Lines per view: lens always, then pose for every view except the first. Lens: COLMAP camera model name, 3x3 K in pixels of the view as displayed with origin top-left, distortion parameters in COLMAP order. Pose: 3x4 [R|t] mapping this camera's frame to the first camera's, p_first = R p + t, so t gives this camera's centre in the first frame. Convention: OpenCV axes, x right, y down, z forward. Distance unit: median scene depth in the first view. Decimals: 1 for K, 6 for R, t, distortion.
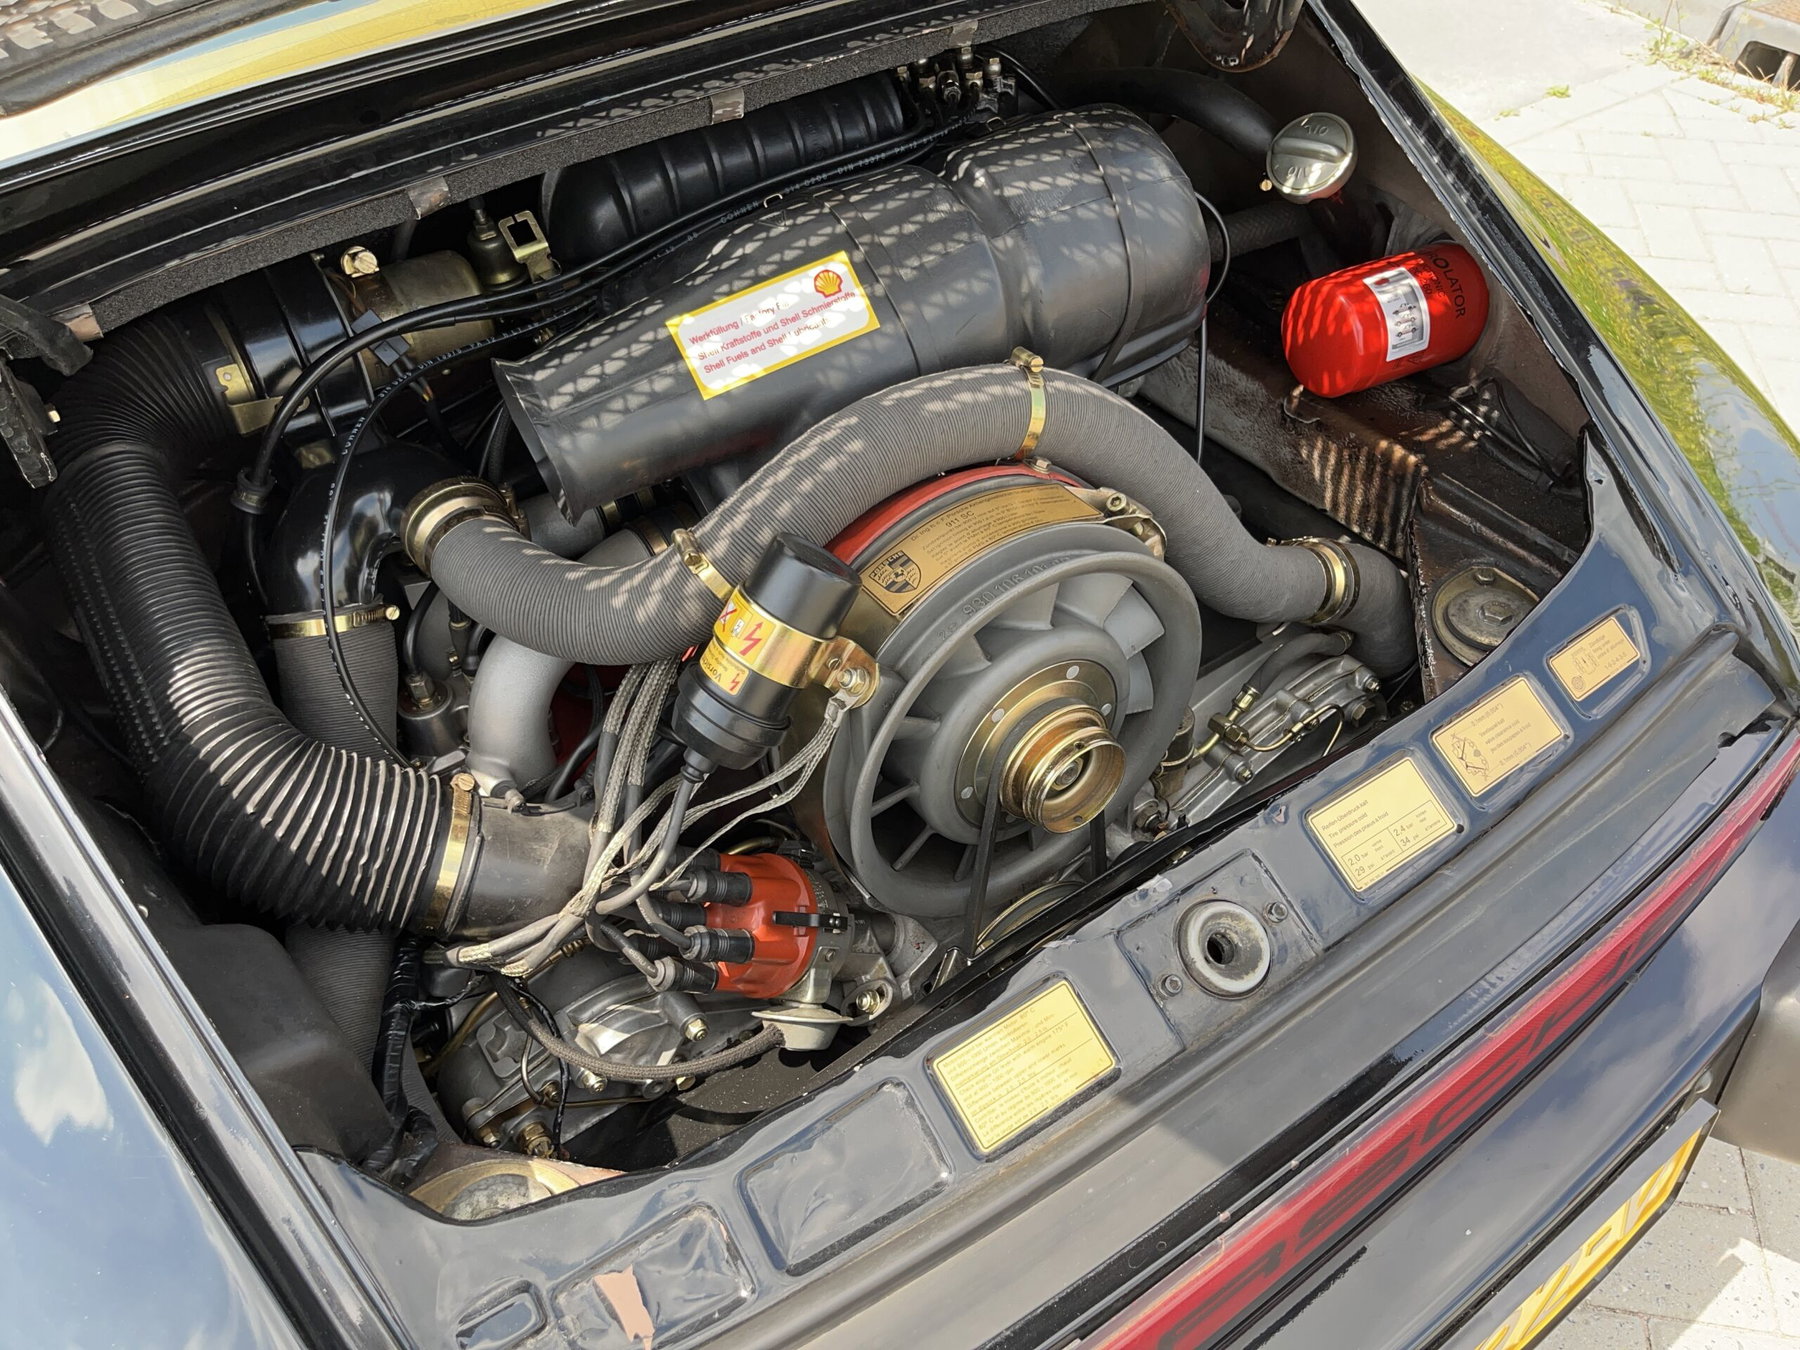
lens RADIAL K [[1369.0, 0, 901.8], [0, 1369.0, 678.9], [0, 0, 1]] dist [0.071665, -0.103922]
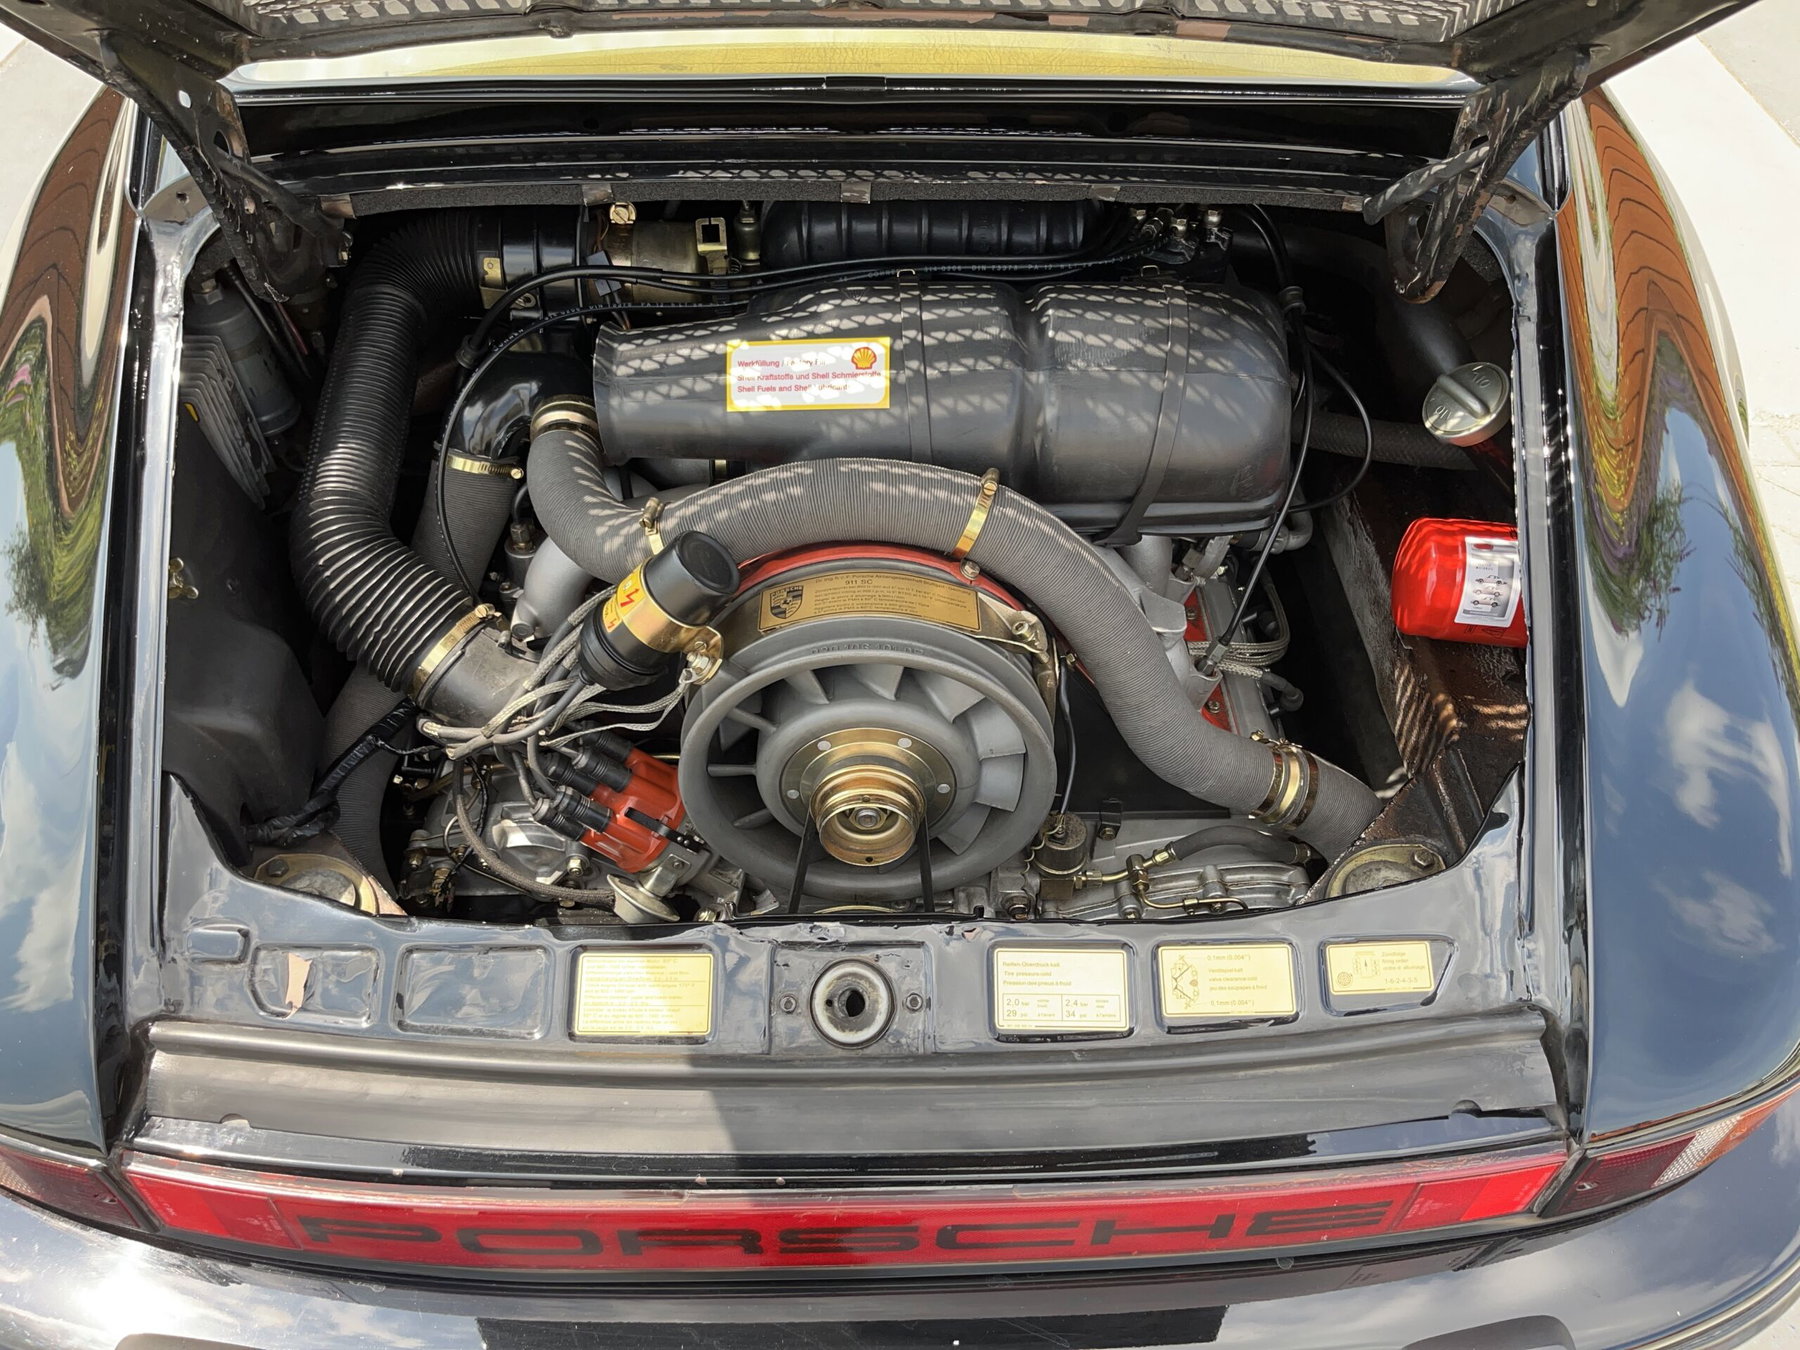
lens RADIAL K [[1369.0, 0, 901.8], [0, 1369.0, 678.9], [0, 0, 1]] dist [0.071665, -0.103922]
pose [[0.830094, 0.431958, -0.352643, 0.515764], [-0.417603, 0.900643, 0.120206, -0.194543], [0.369529, 0.047483, 0.928005, -0.079183]]
